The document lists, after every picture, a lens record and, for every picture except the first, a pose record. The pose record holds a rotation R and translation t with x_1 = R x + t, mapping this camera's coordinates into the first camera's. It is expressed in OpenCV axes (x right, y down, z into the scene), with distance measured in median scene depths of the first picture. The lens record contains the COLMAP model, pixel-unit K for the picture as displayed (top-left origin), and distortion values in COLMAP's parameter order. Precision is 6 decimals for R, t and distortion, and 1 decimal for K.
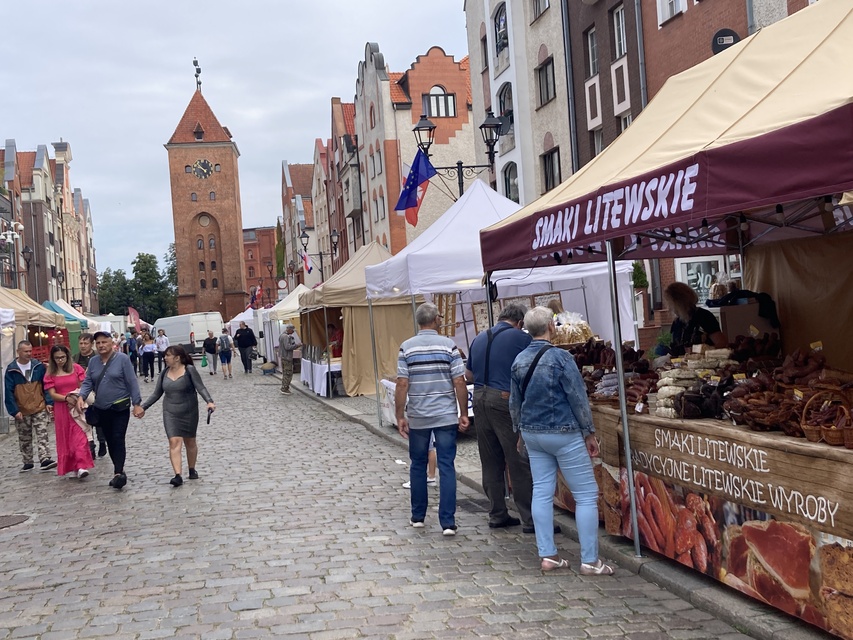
lens RADIAL K [[1004.0, 0, 414.8], [0, 1004.0, 316.0], [0, 0, 1]] dist [0.171773, -0.614623]
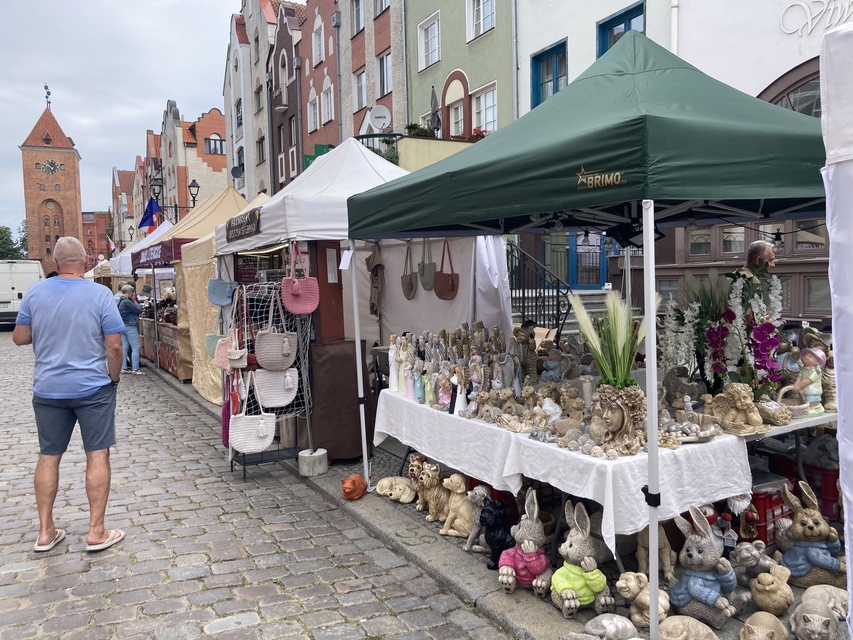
lens RADIAL K [[679.6, 0, 426.5], [0, 679.6, 320.0], [0, 0, 1]] dist [0.005878, 0.006546]
pose [[0.955634, 0.029485, 0.293078, 0.108065], [-0.043955, 0.998112, 0.042908, -0.008985], [-0.291259, -0.053886, 0.955125, -0.319011]]
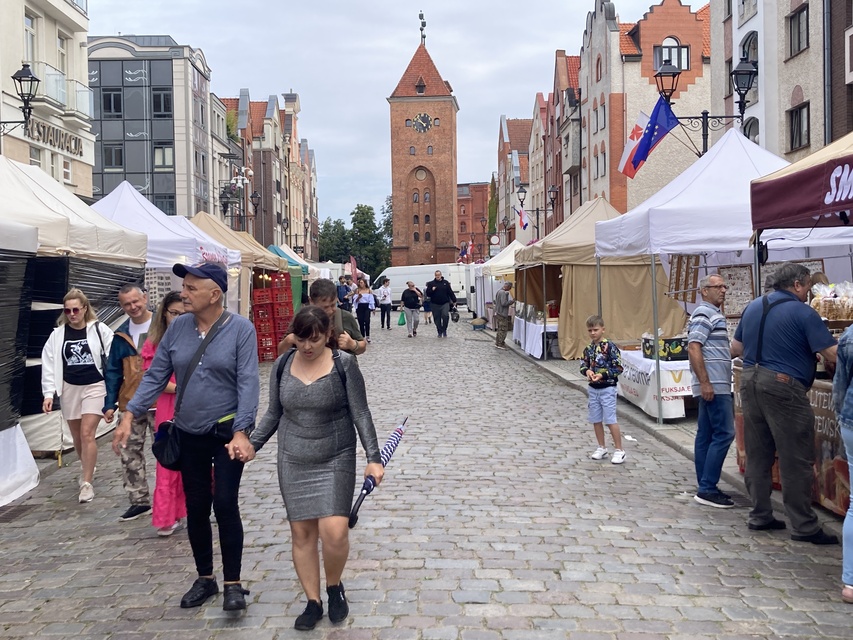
lens RADIAL K [[1004.0, 0, 414.8], [0, 1004.0, 316.0], [0, 0, 1]] dist [0.171773, -0.614623]
pose [[0.977558, 0.060728, -0.201723, -0.013406], [-0.052216, 0.997517, 0.047255, 0.001335], [0.204091, -0.035661, 0.978302, 0.037002]]
